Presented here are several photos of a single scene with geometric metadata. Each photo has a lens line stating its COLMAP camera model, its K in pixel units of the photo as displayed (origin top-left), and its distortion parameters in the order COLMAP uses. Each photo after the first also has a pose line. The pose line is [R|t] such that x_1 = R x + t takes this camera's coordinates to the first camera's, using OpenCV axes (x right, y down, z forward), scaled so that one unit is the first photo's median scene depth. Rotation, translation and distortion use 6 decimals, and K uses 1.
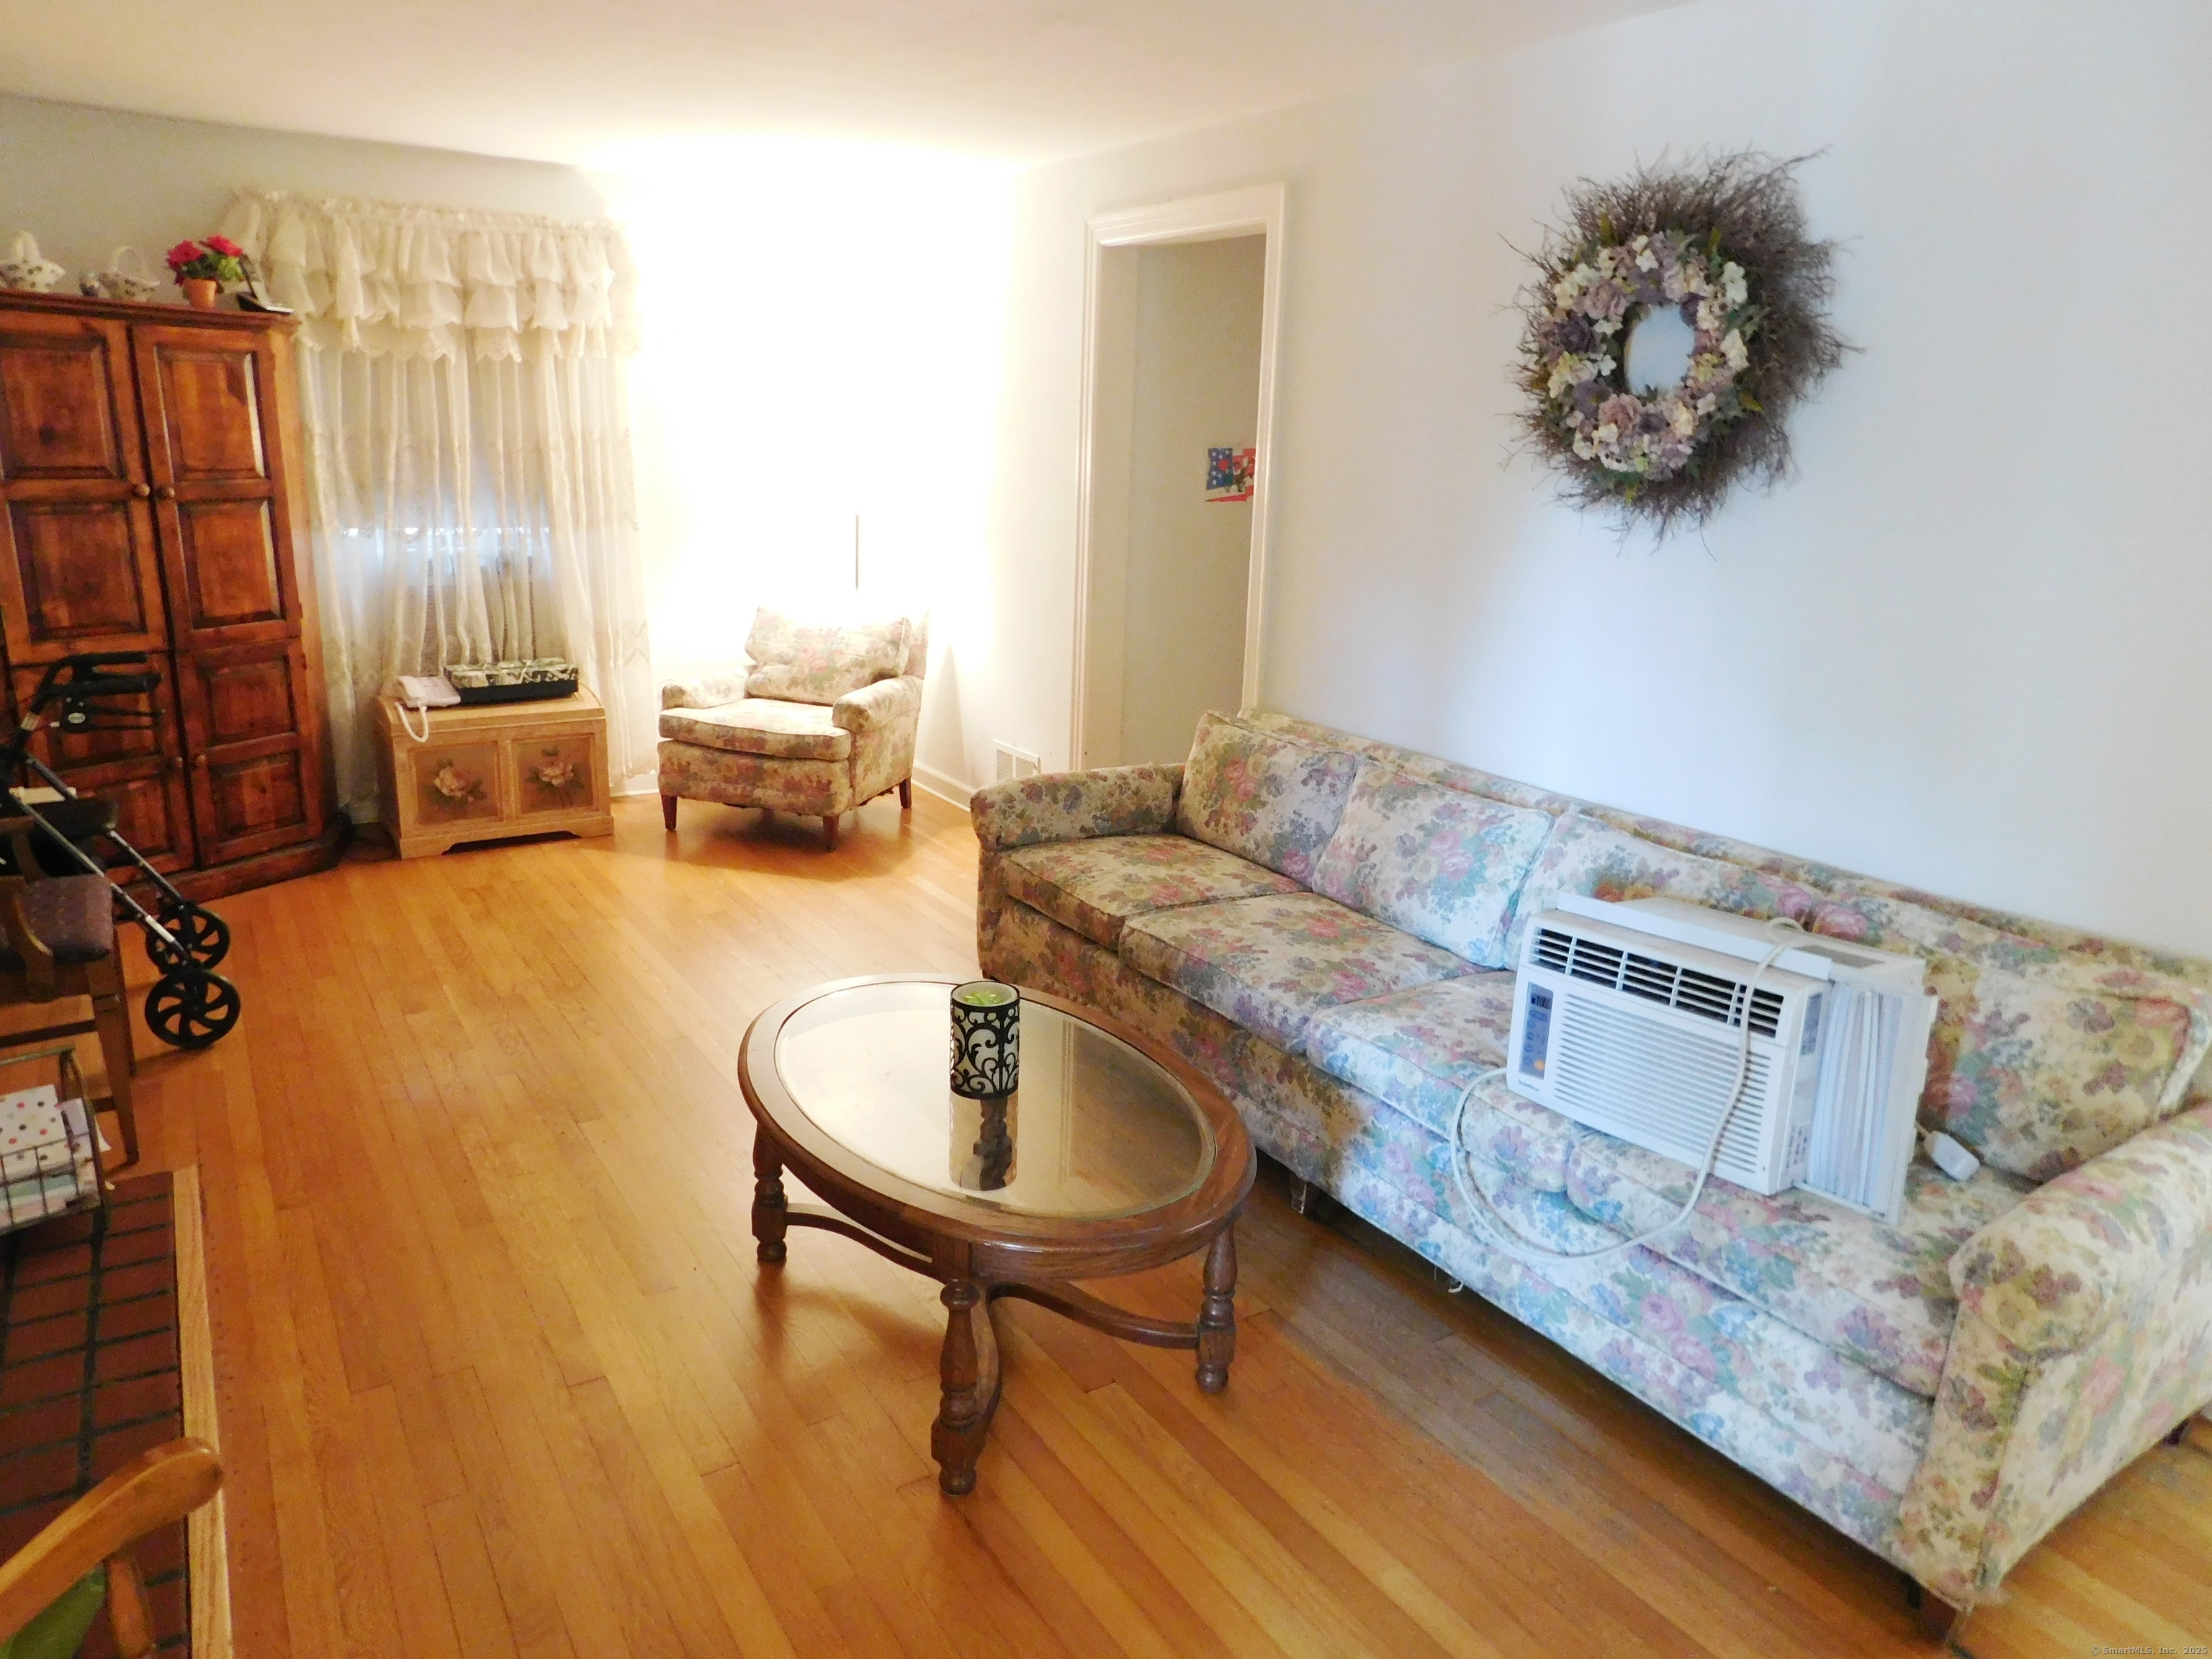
lens RADIAL K [[1439.5, 0, 1124.7], [0, 1439.5, 823.5], [0, 0, 1]] dist [-0.071683, 0.053625]
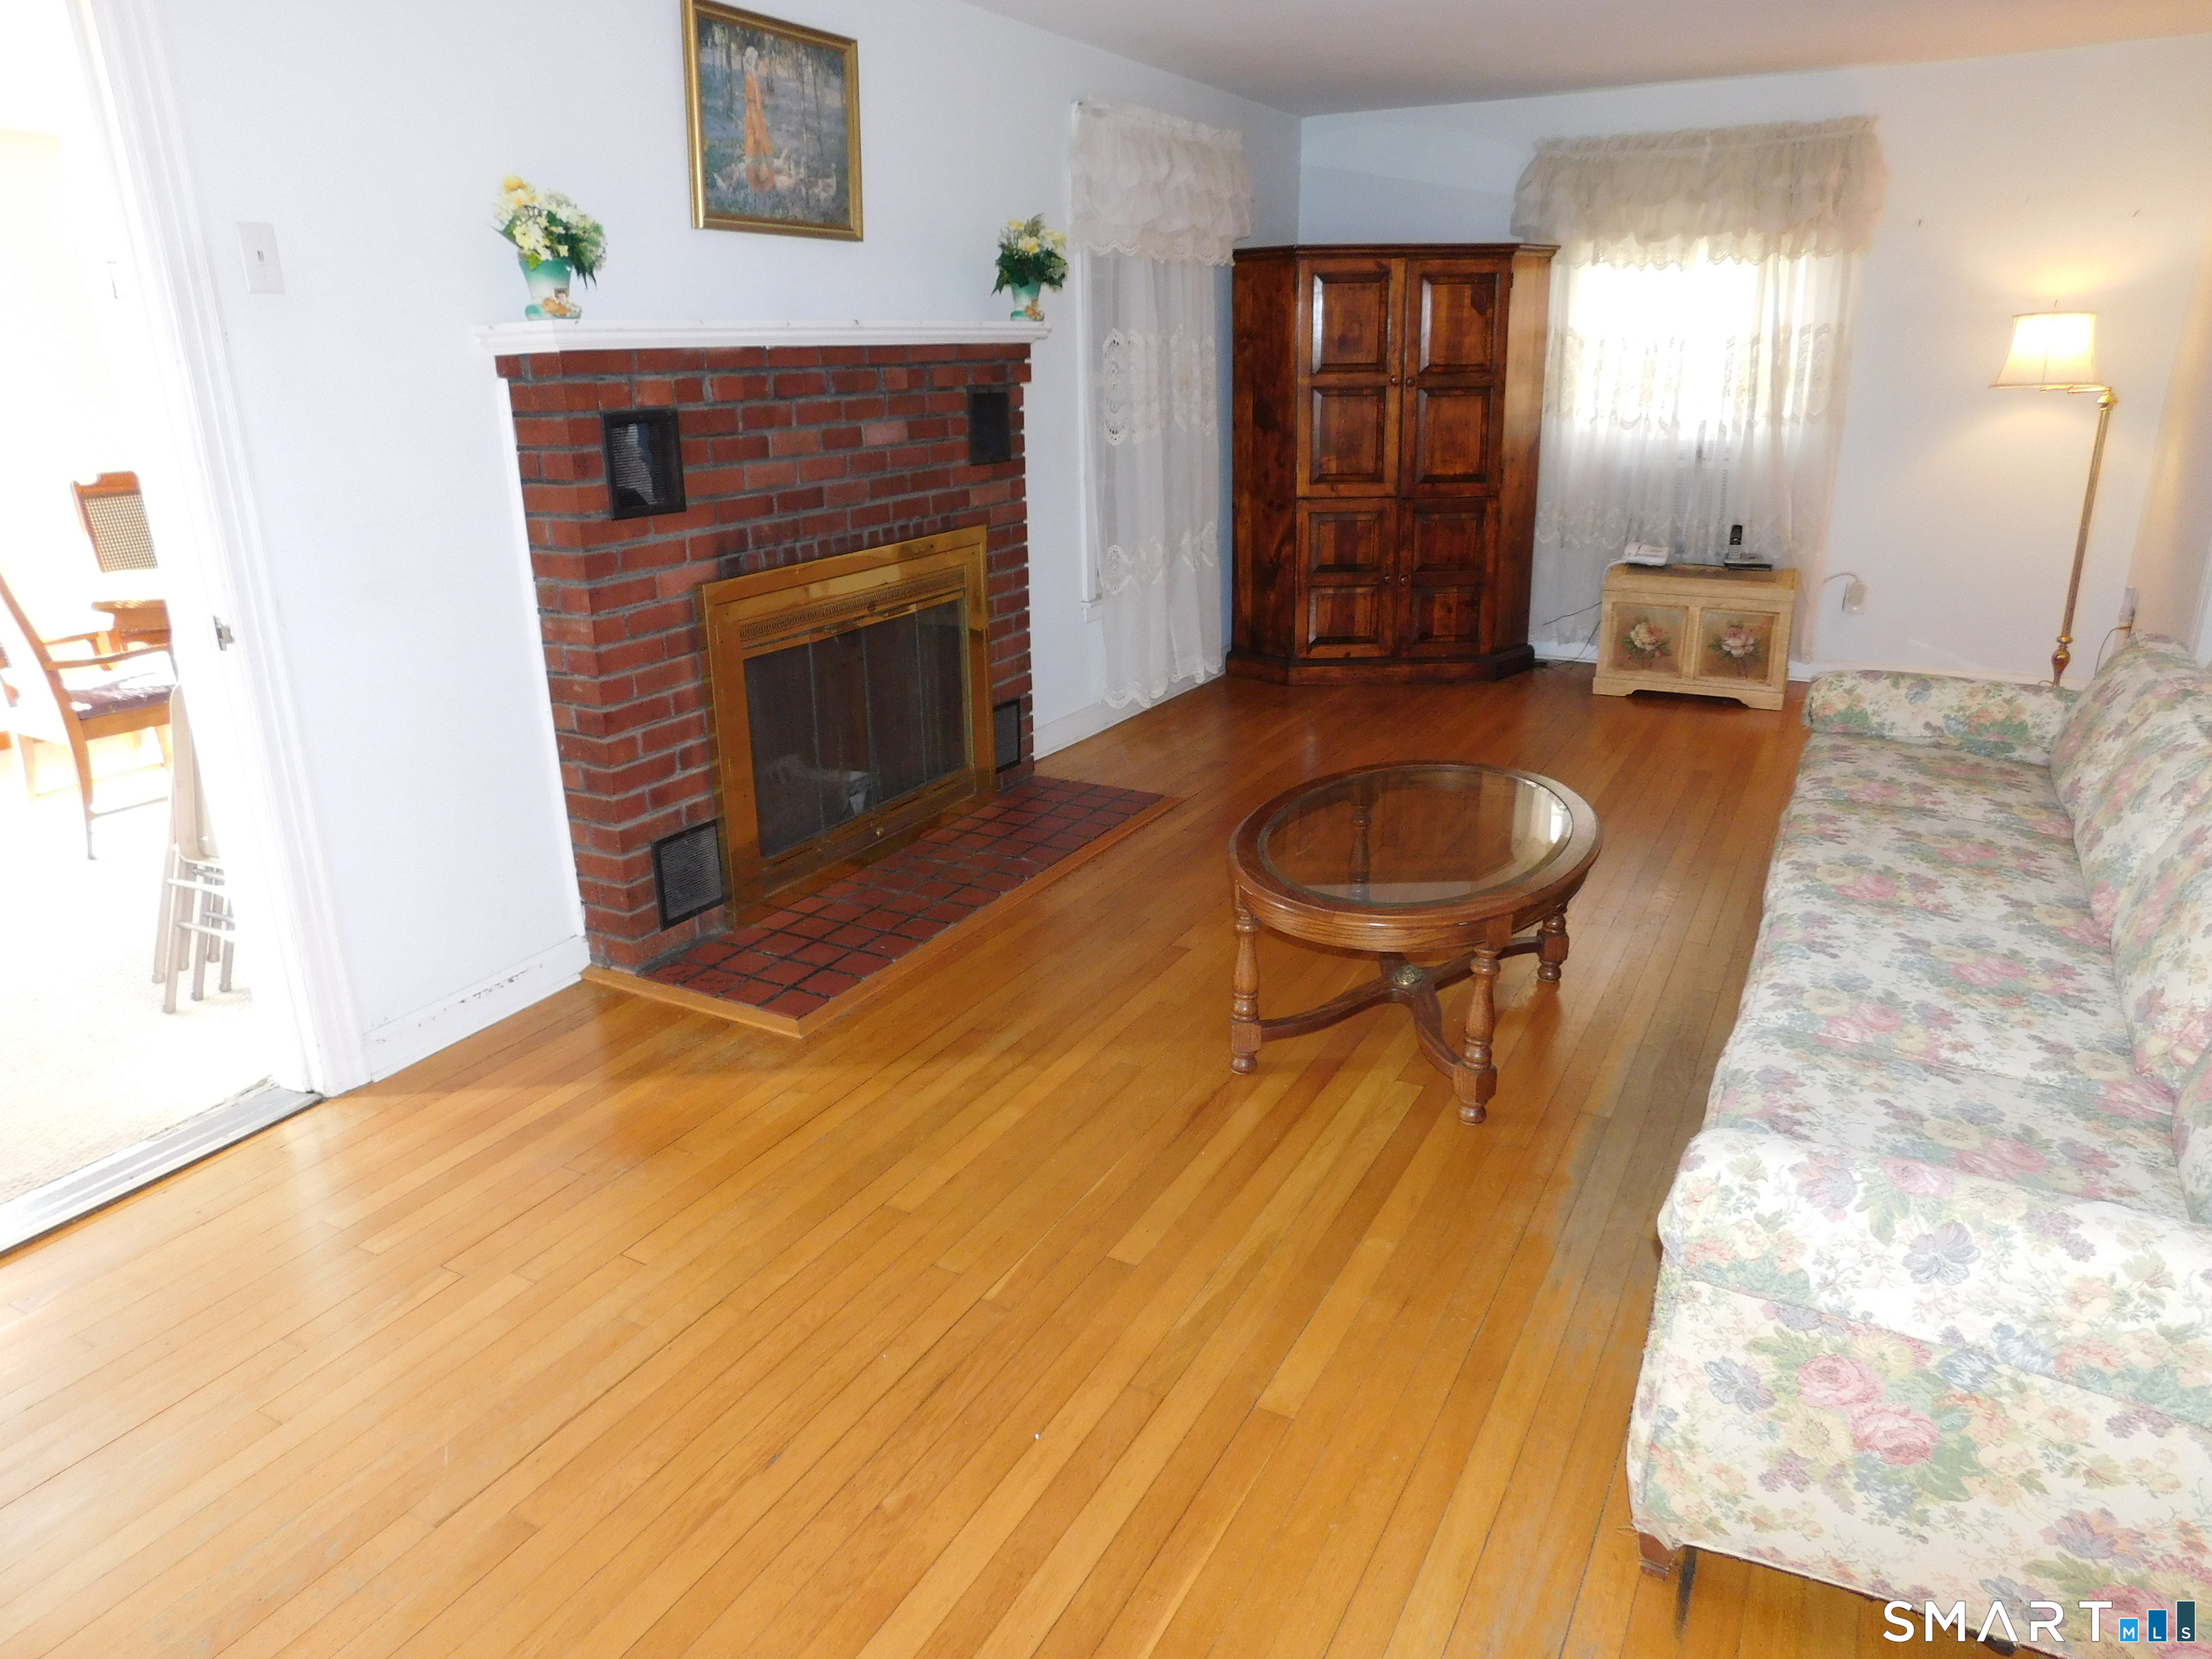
lens RADIAL K [[1466.3, 0, 1114.1], [0, 1466.3, 832.3], [0, 0, 1]] dist [-0.083877, 0.068866]
pose [[0.467194, 0.241296, -0.850592, 0.821143], [-0.194946, 0.966476, 0.167094, 0.017298], [0.862395, 0.087754, 0.498571, 0.131554]]
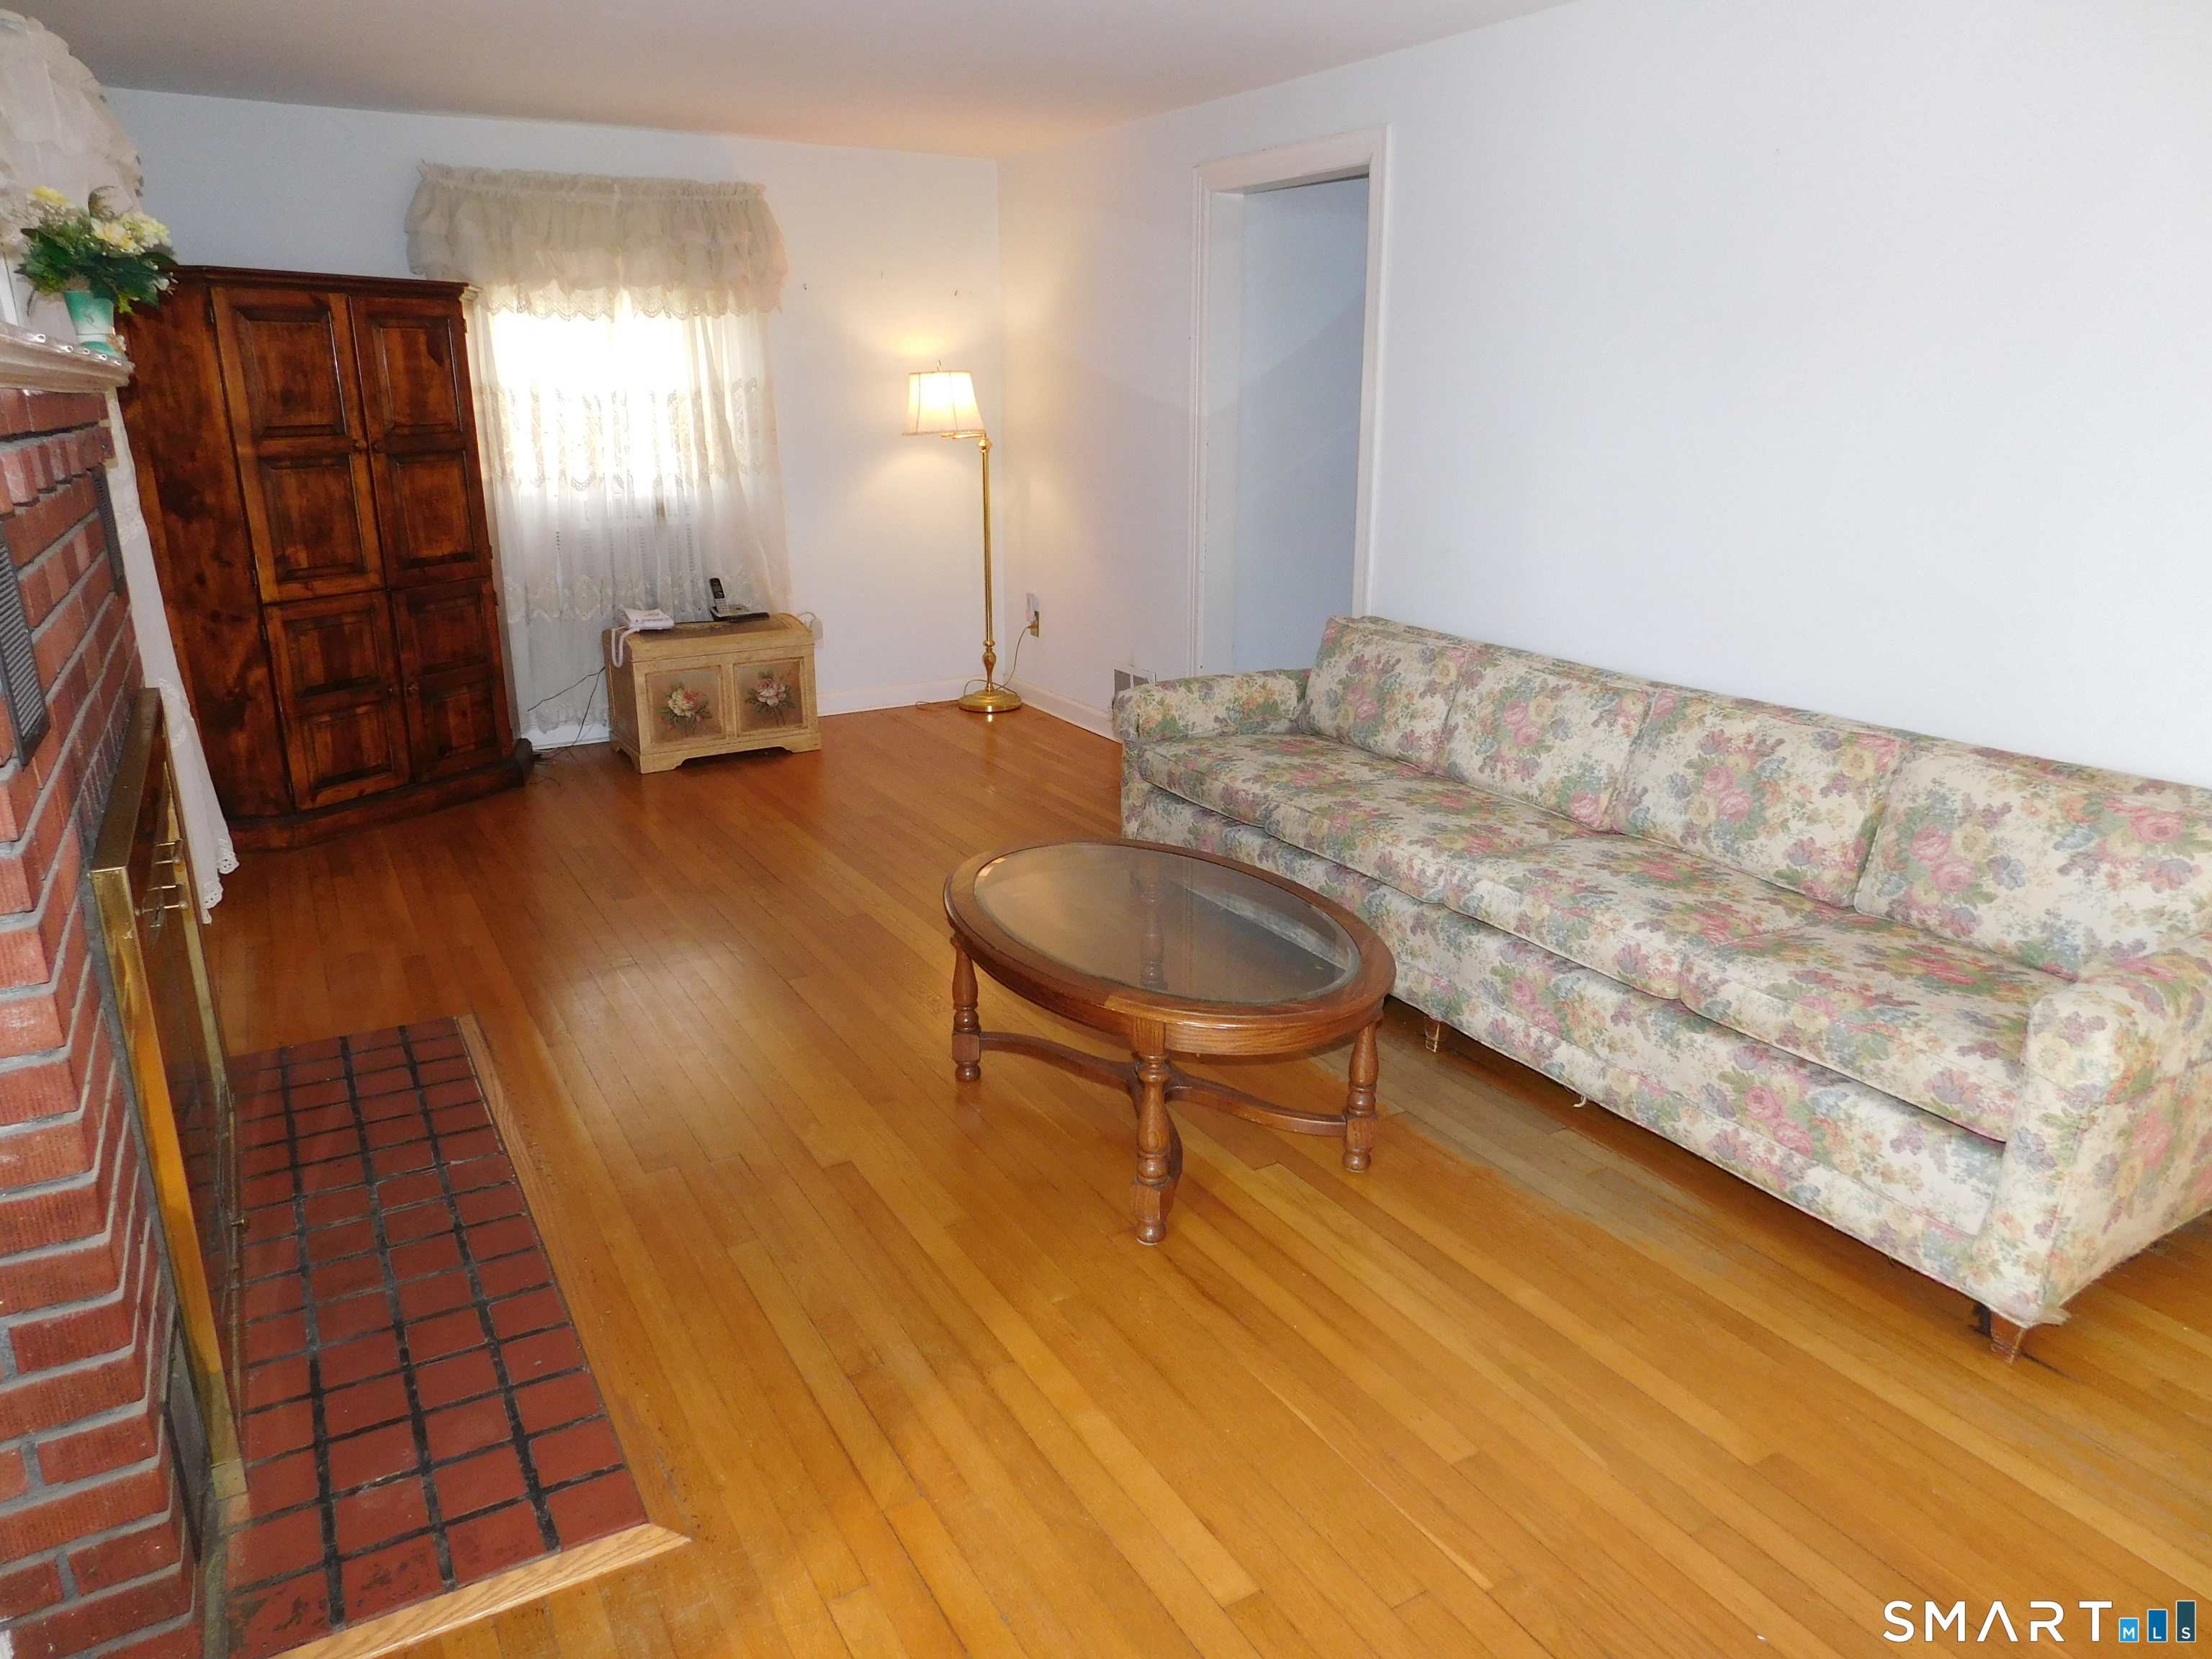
lens RADIAL K [[1452.7, 0, 1101.7], [0, 1452.7, 826.1], [0, 0, 1]] dist [-0.076793, 0.062612]
pose [[0.997904, -0.014919, -0.062972, -0.074121], [0.017004, 0.999320, 0.032703, 0.062929], [0.062442, -0.033705, 0.997479, -0.167585]]
